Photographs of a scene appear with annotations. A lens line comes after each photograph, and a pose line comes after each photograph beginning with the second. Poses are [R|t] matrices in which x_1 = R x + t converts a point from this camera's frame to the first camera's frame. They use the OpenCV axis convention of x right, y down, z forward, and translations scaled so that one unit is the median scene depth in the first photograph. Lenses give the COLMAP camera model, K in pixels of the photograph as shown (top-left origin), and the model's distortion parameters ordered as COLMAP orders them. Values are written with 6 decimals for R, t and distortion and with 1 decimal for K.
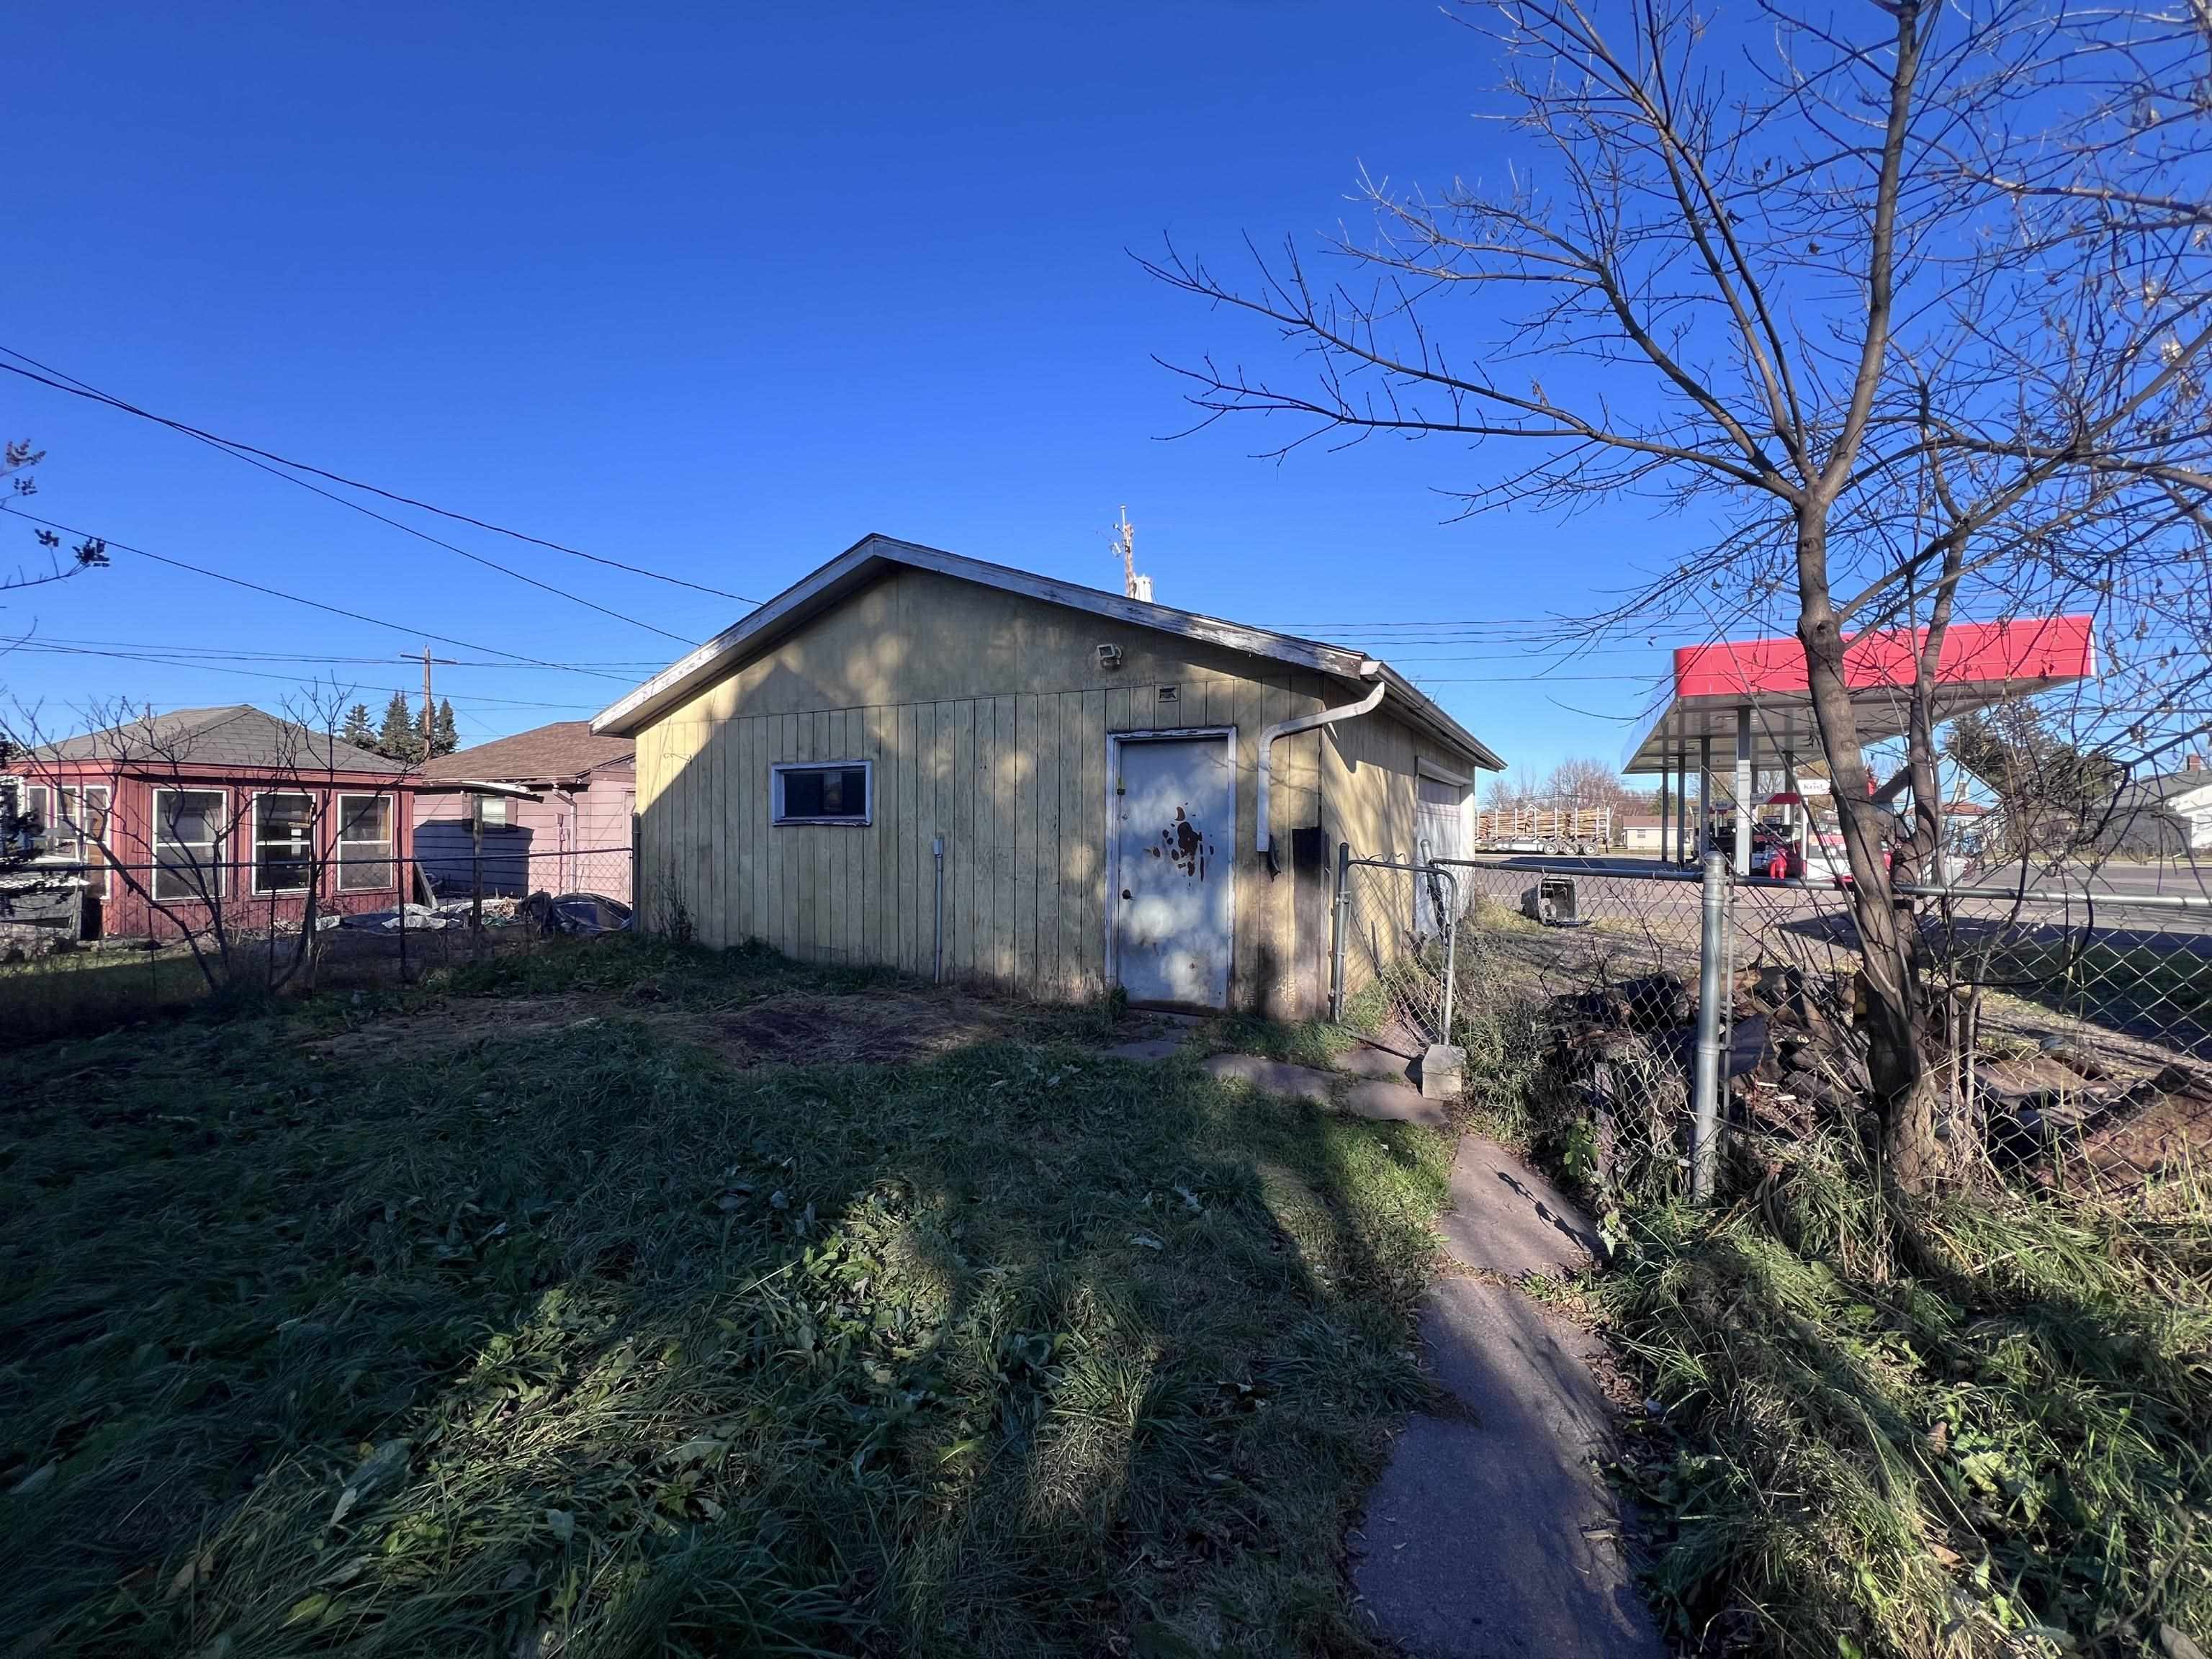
lens RADIAL K [[881.7, 0, 1118.7], [0, 881.7, 834.4], [0, 0, 1]] dist [-0.000663, -0.000046]
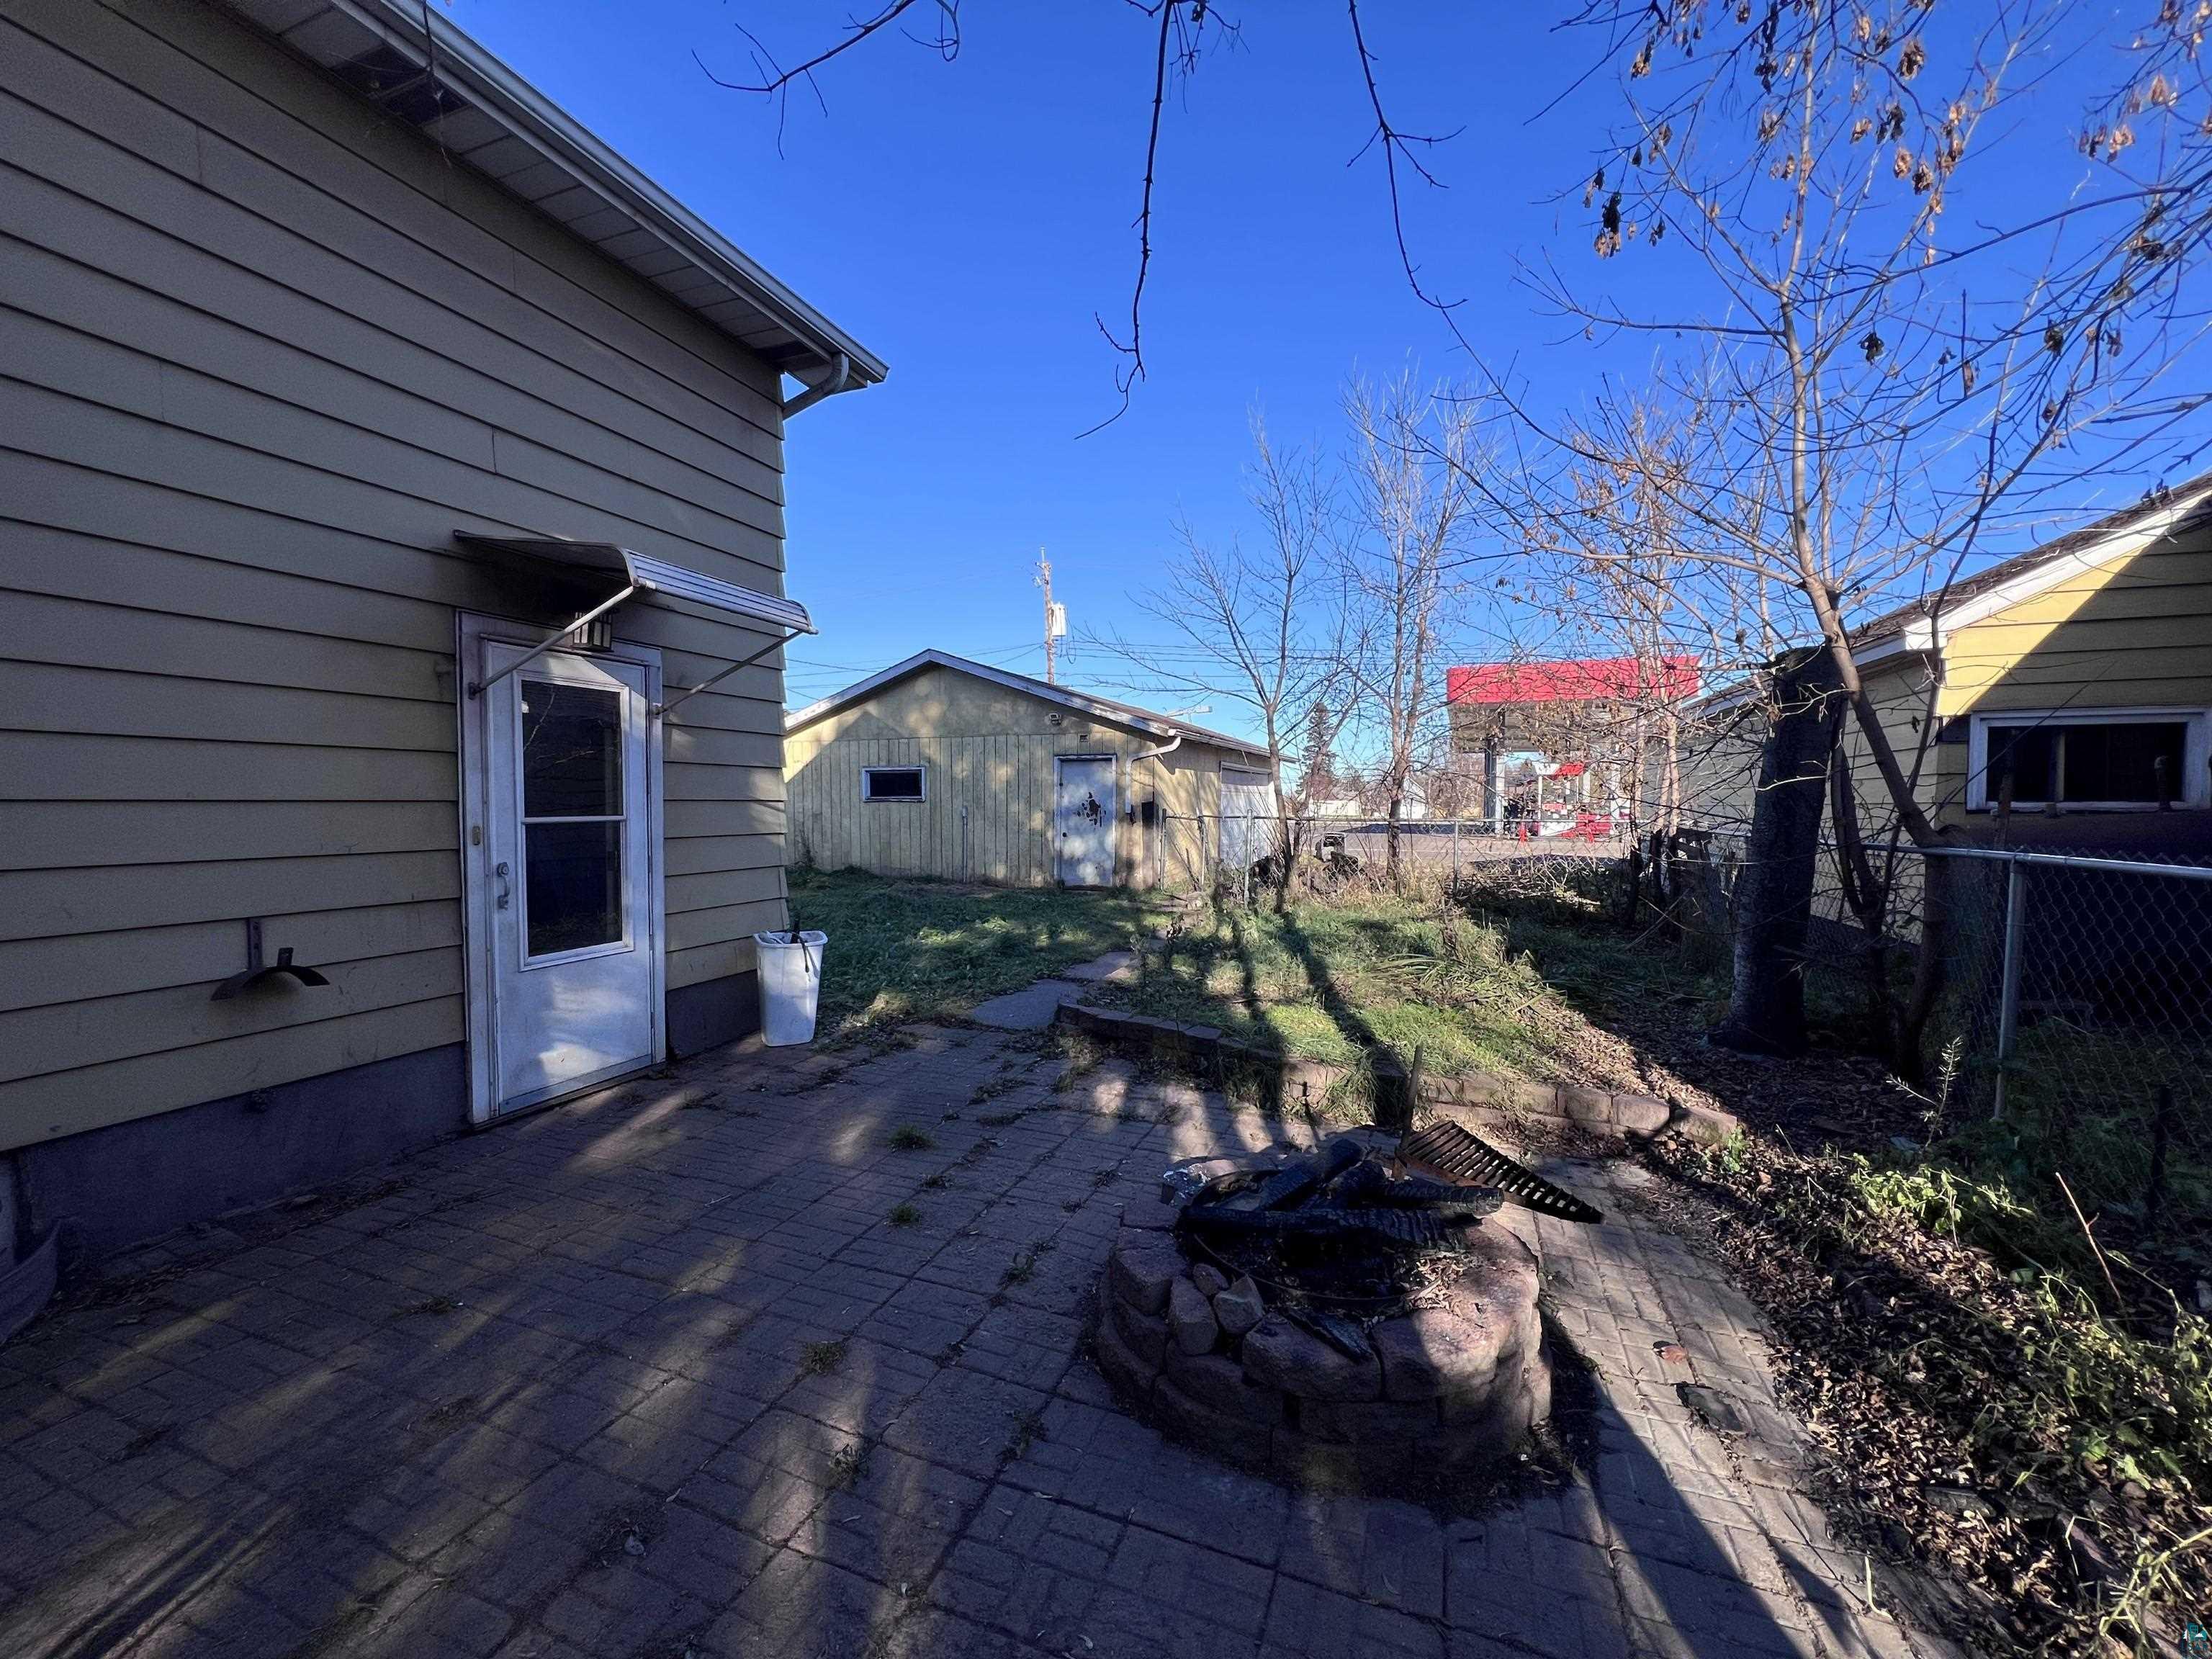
lens RADIAL K [[881.7, 0, 1109.4], [0, 881.7, 830.0], [0, 0, 1]] dist [-0.000663, -0.000046]
pose [[0.995624, -0.006727, 0.093213, -0.069524], [0.004522, 0.999706, 0.023839, 0.007900], [-0.093345, -0.023313, 0.995361, -0.985949]]
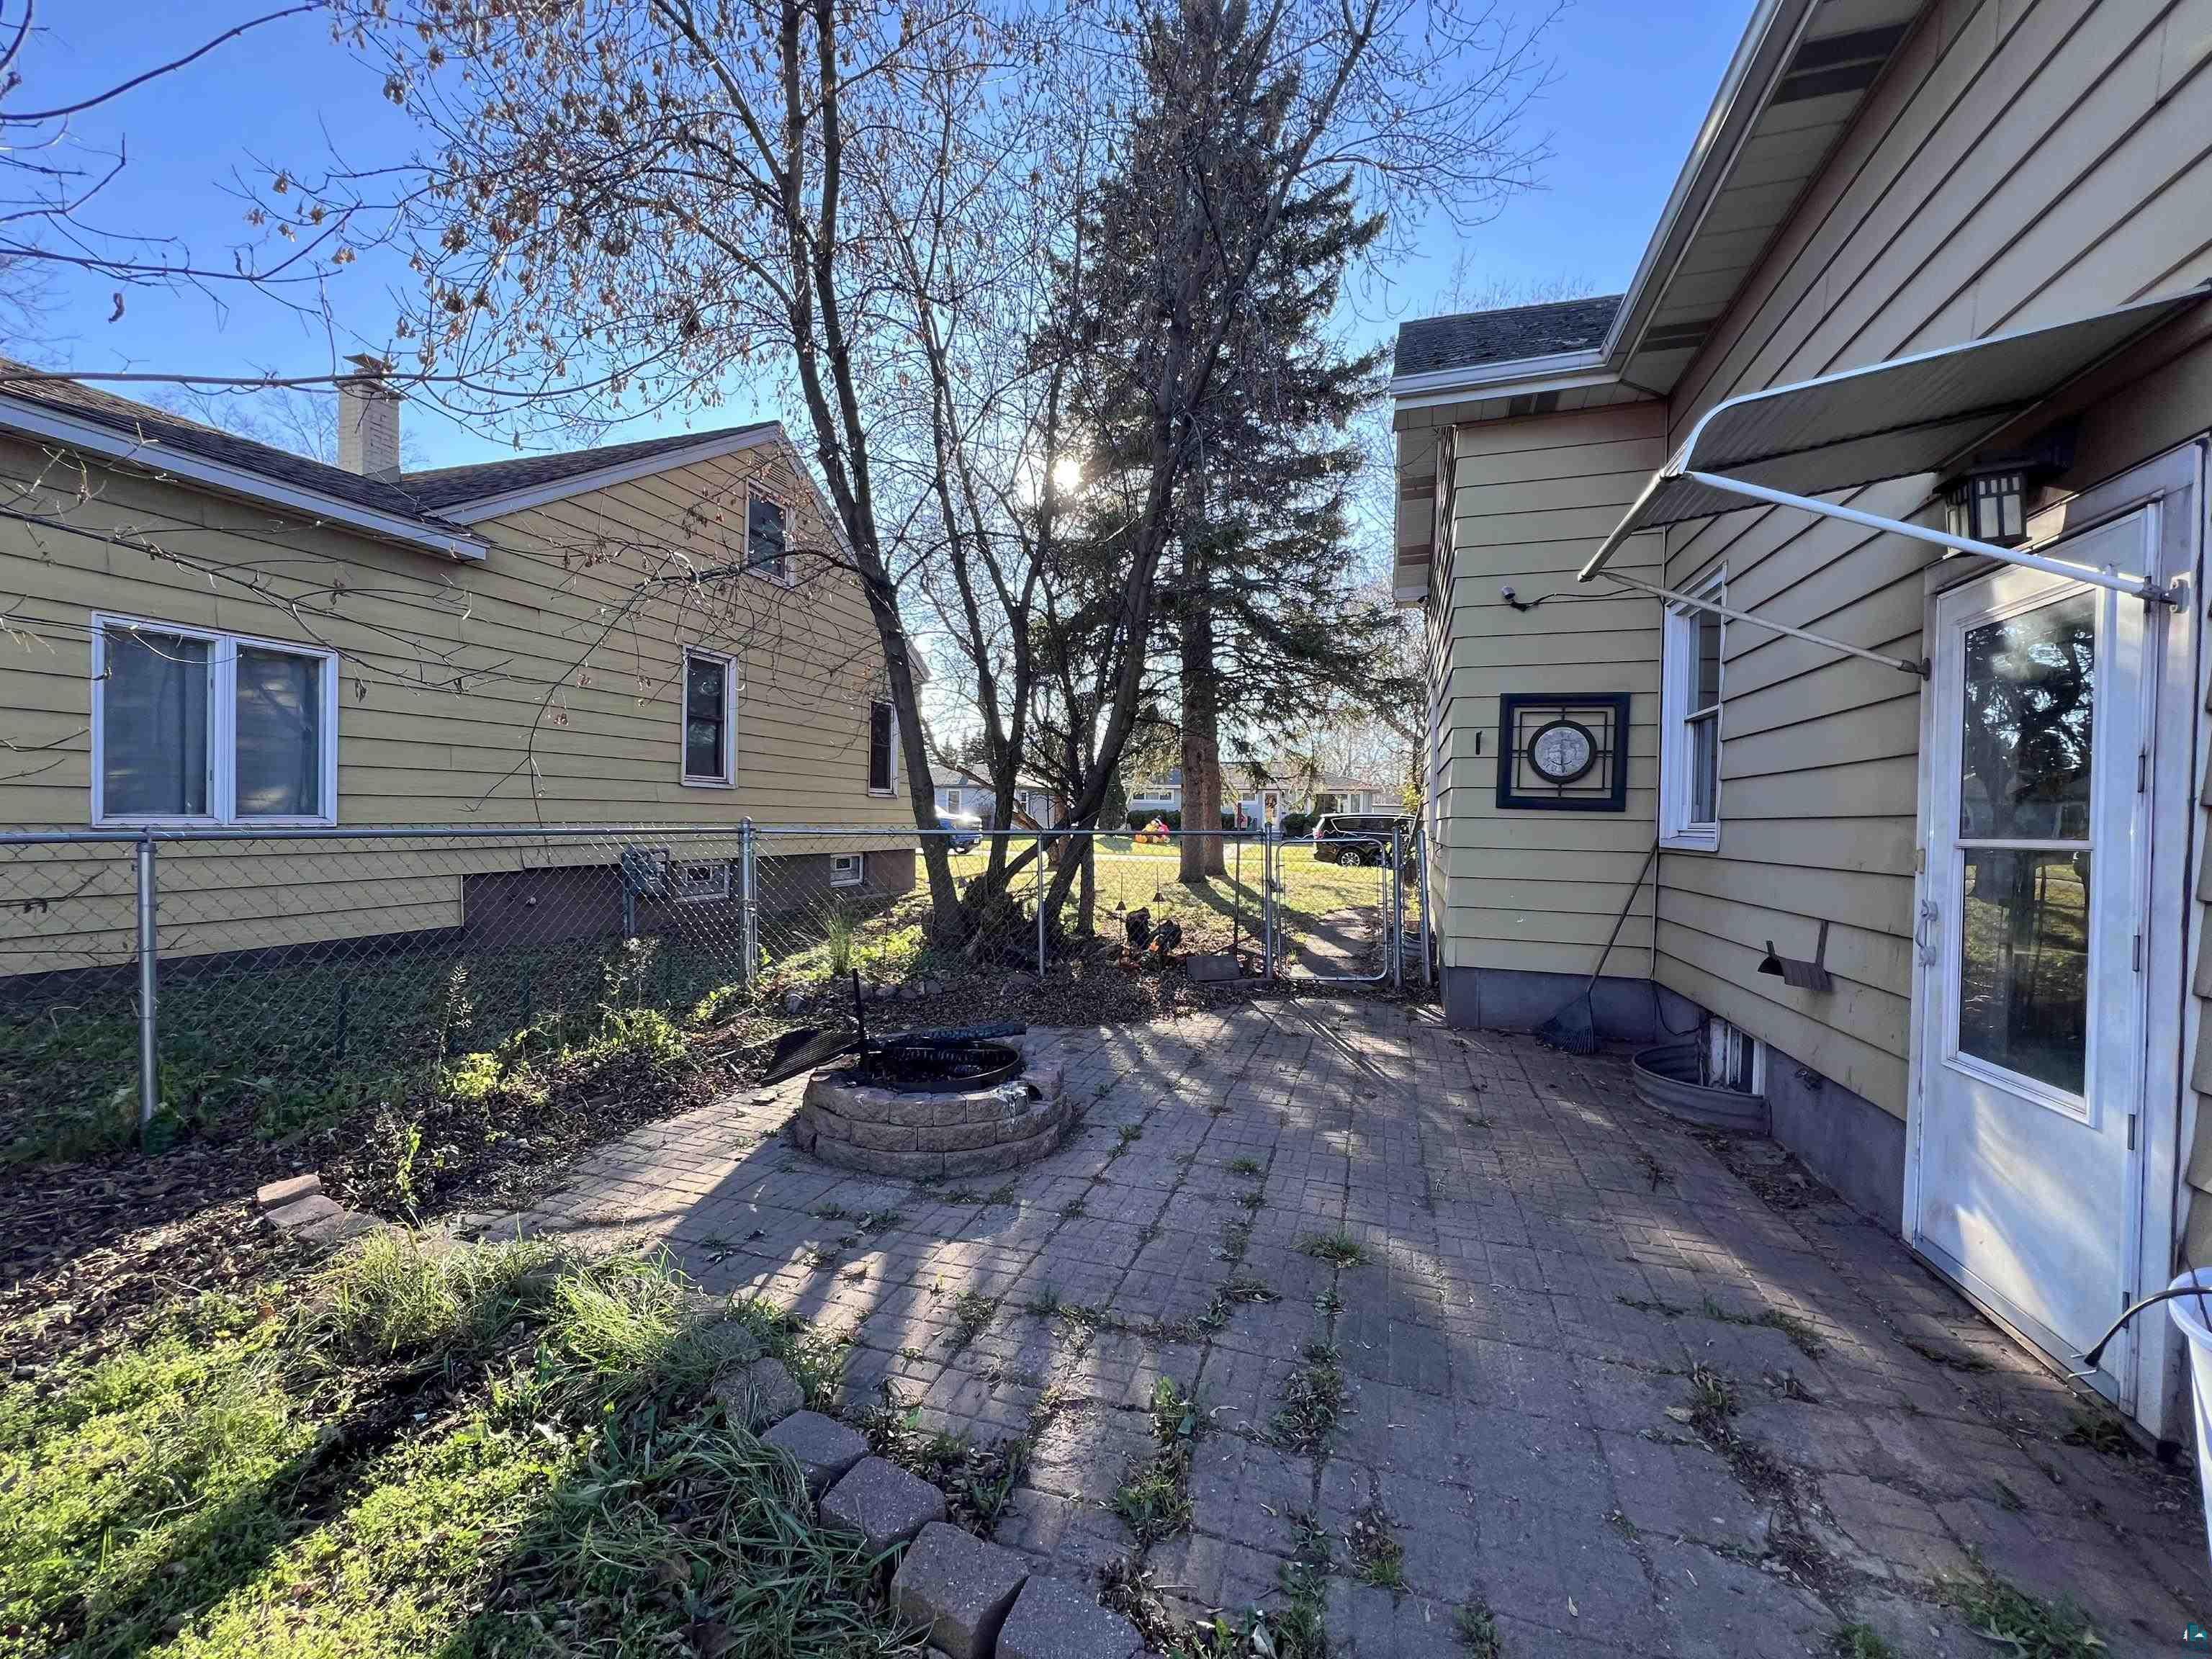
lens RADIAL K [[881.7, 0, 1096.4], [0, 881.7, 833.3], [0, 0, 1]] dist [-0.000663, -0.000046]
pose [[-0.989713, -0.023410, -0.141138, 0.300270], [-0.026604, 0.999430, 0.020785, 0.021902], [0.140571, 0.024326, -0.989772, 2.503100]]
